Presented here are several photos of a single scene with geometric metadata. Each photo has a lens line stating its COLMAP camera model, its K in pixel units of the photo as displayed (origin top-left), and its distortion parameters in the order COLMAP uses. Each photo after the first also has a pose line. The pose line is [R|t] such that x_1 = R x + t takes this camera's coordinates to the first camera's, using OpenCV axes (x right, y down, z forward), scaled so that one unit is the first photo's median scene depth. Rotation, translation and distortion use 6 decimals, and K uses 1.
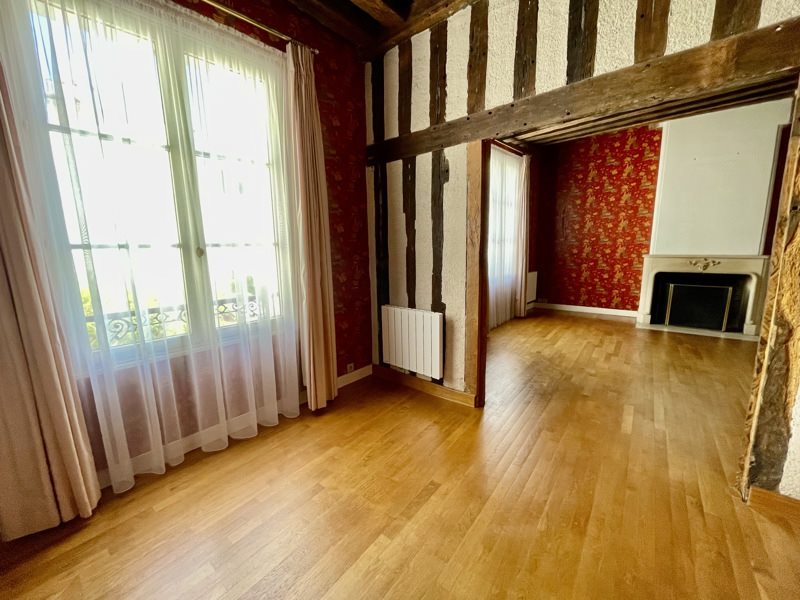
lens RADIAL K [[325.0, 0, 399.5], [0, 325.0, 295.7], [0, 0, 1]] dist [-0.001607, 0.000173]
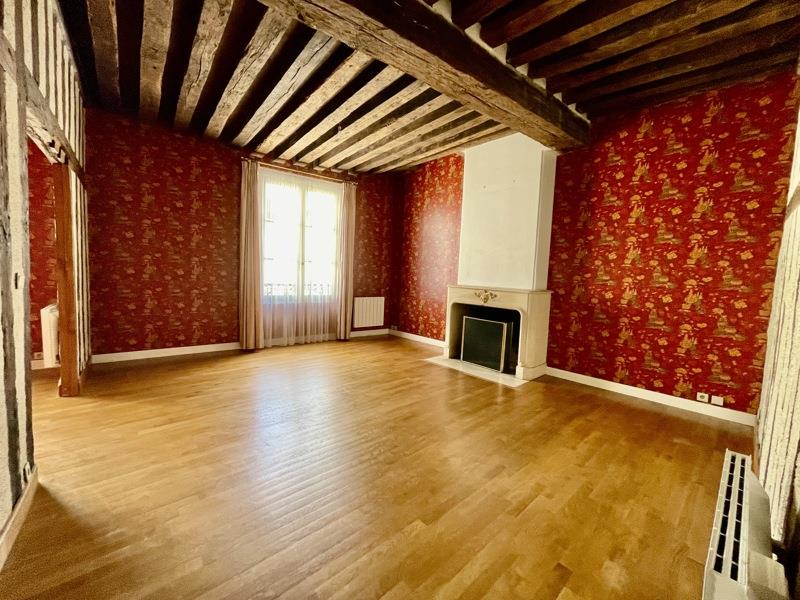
lens RADIAL K [[325.0, 0, 399.5], [0, 325.0, 295.7], [0, 0, 1]] dist [-0.001607, 0.000173]
pose [[0.980552, 0.073302, -0.182057, 0.805339], [-0.089226, 0.992723, -0.080868, -0.002776], [0.174804, 0.095539, 0.979957, 0.047225]]
